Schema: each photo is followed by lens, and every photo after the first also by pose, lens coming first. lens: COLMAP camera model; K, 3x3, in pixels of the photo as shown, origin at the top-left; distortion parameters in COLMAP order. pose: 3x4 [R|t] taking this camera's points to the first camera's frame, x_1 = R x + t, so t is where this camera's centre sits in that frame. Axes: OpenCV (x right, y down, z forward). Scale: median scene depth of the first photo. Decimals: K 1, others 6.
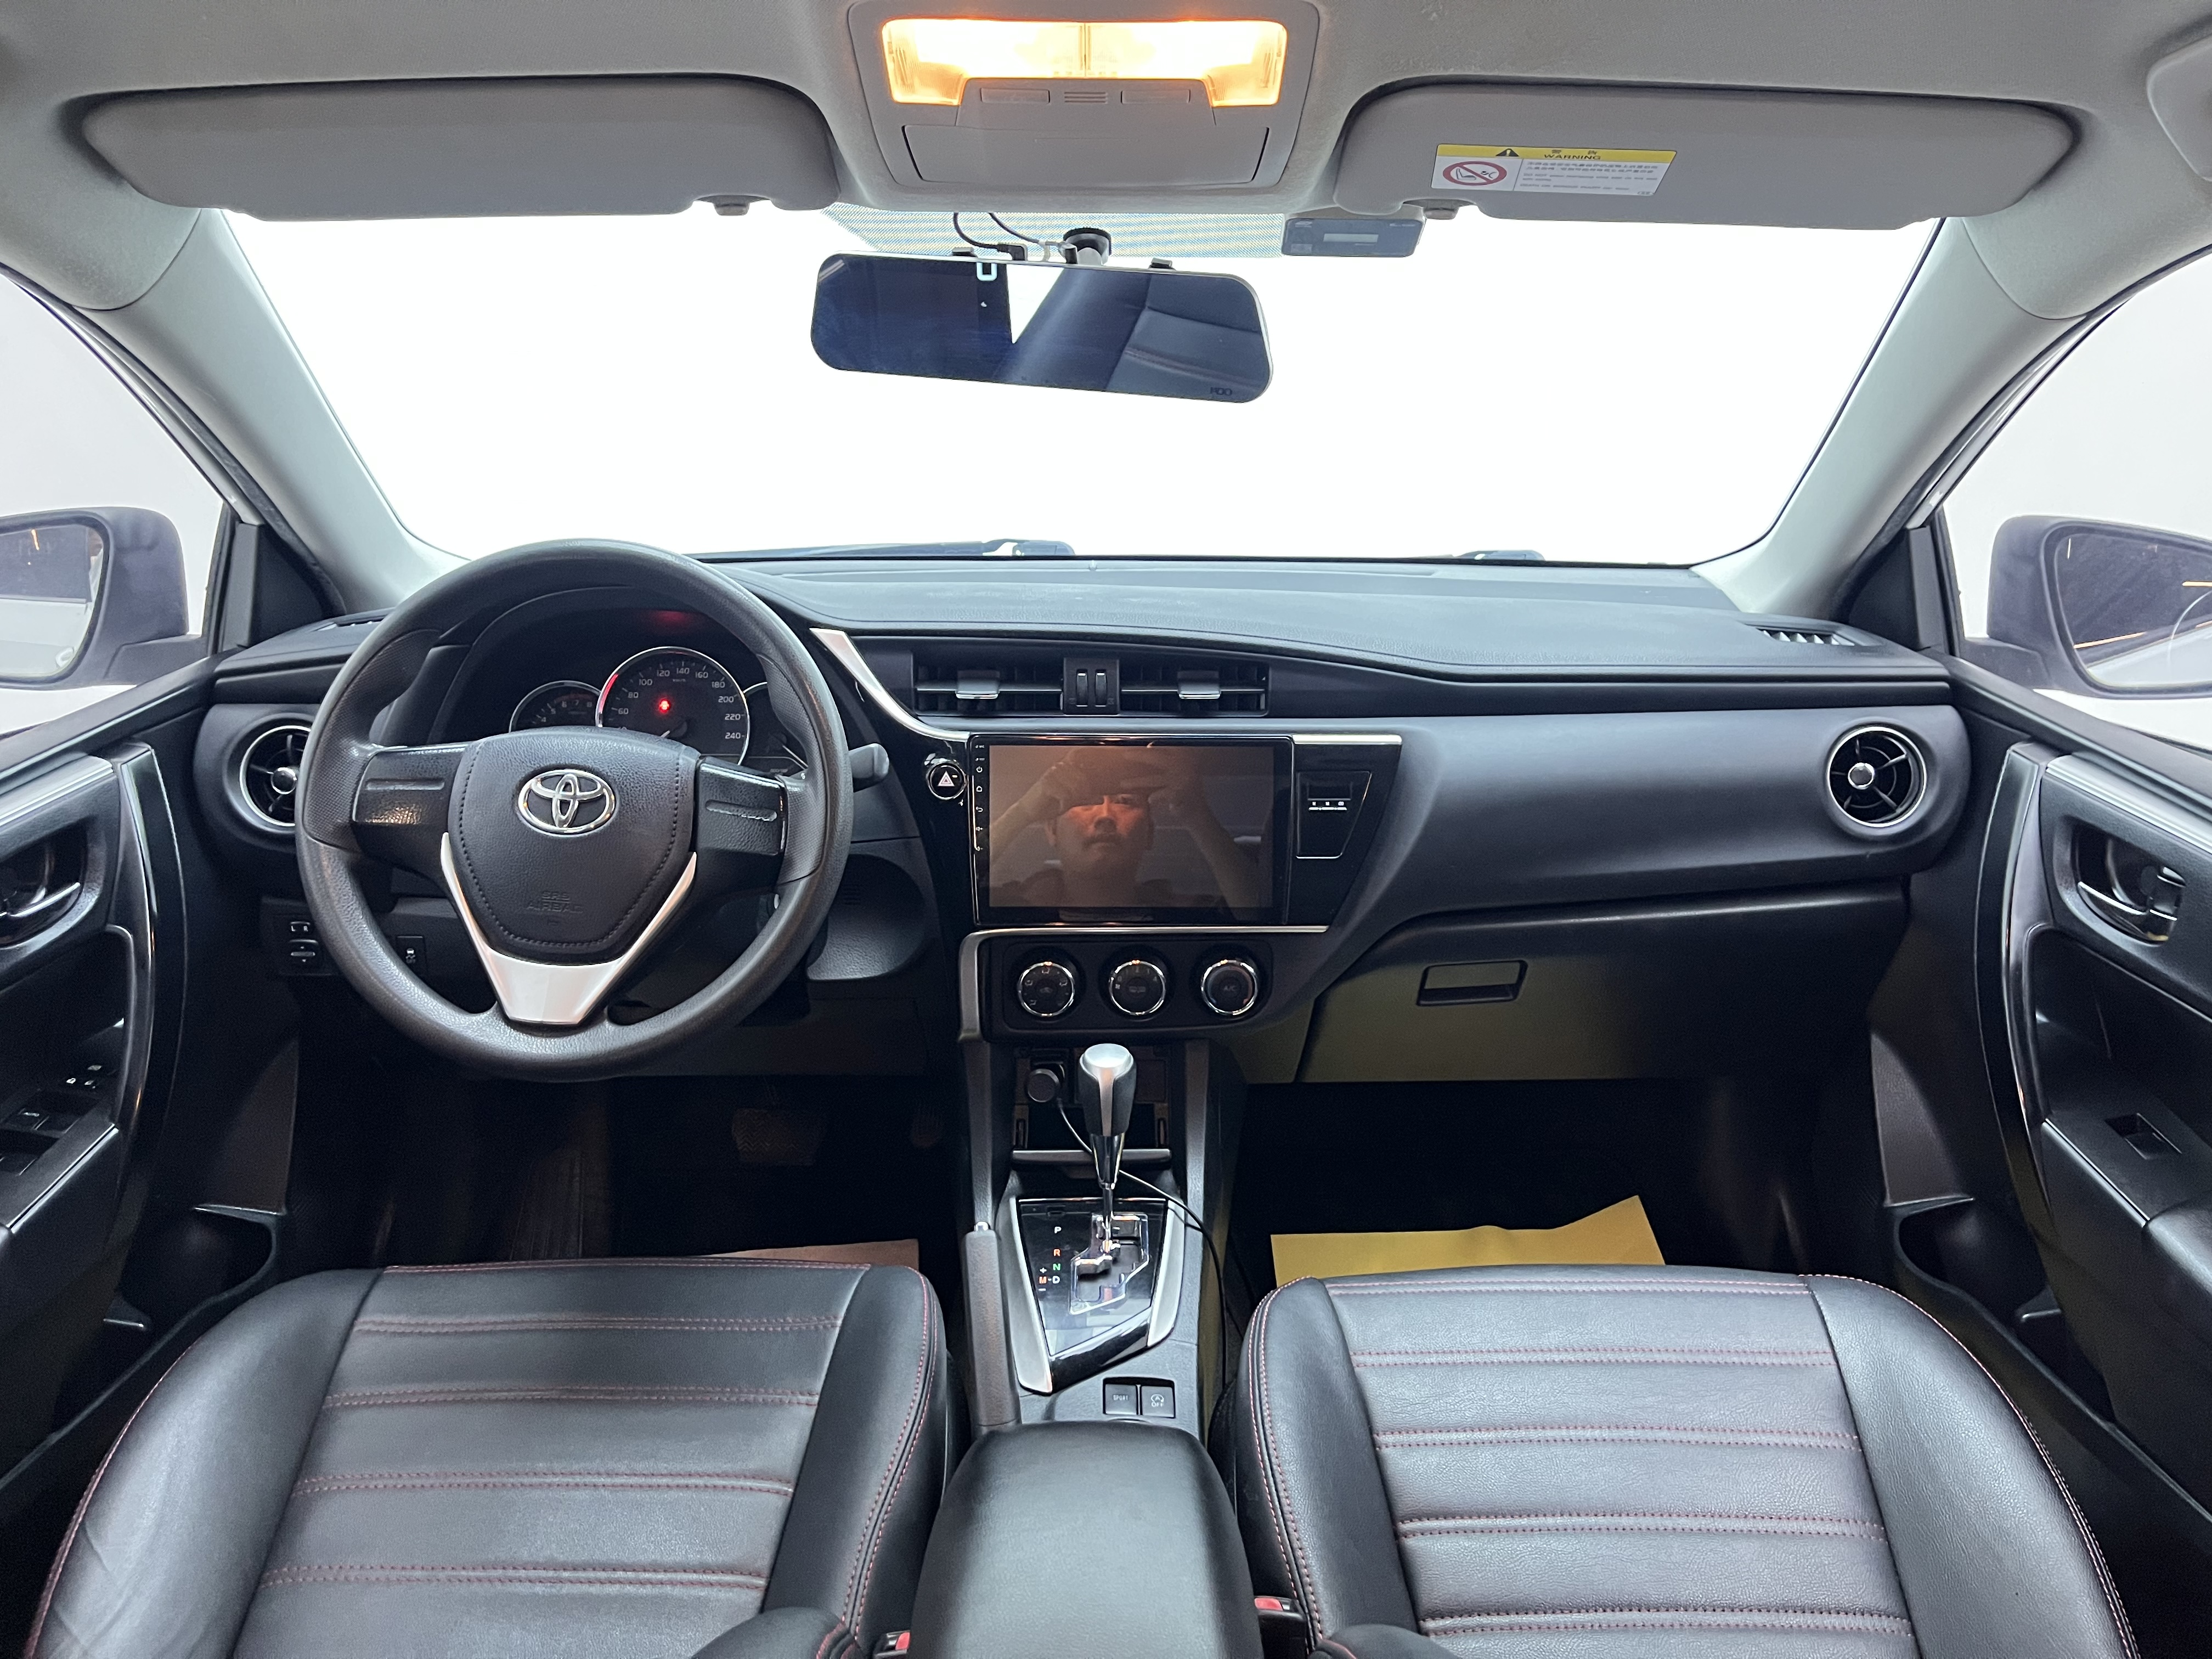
lens RADIAL K [[1688.9, 0, 1093.2], [0, 1688.9, 838.6], [0, 0, 1]] dist [0.049557, -0.059068]
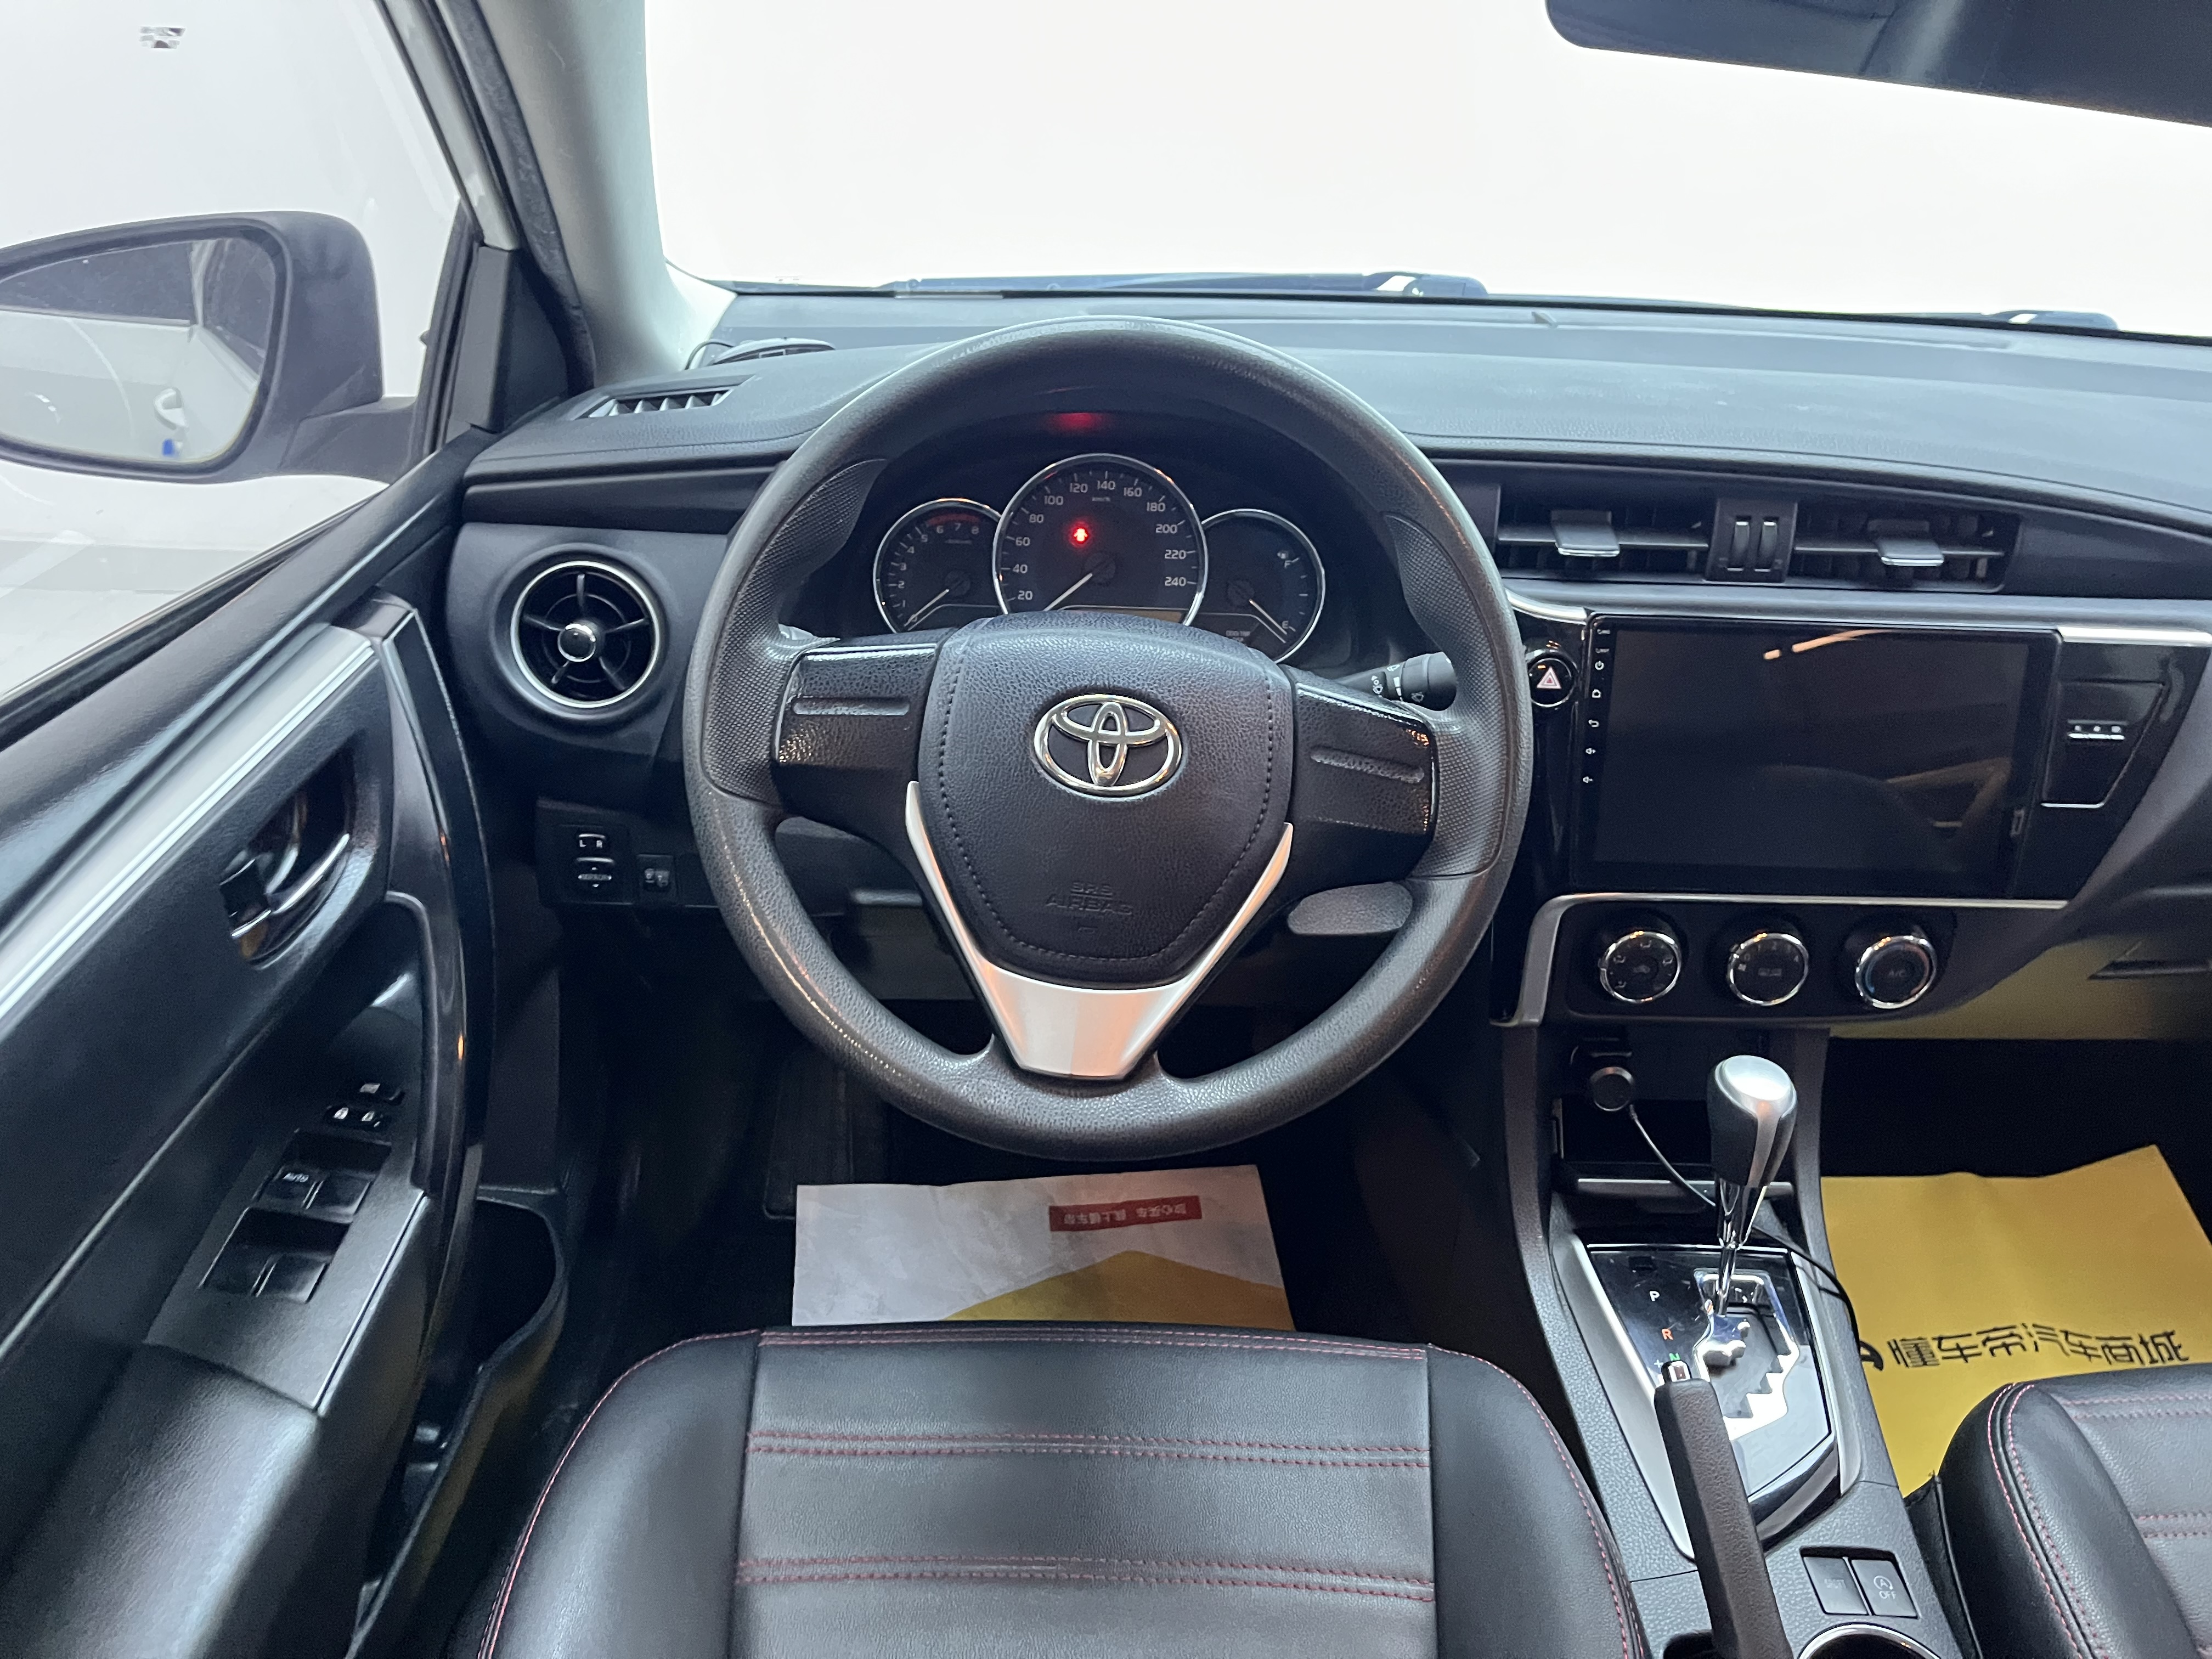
lens RADIAL K [[1688.9, 0, 1087.2], [0, 1688.9, 839.4], [0, 0, 1]] dist [0.049557, -0.059068]
pose [[0.999376, 0.028351, 0.021068, -0.283208], [-0.031686, 0.983151, 0.180027, -0.087422], [-0.015609, -0.180583, 0.983436, 0.306845]]
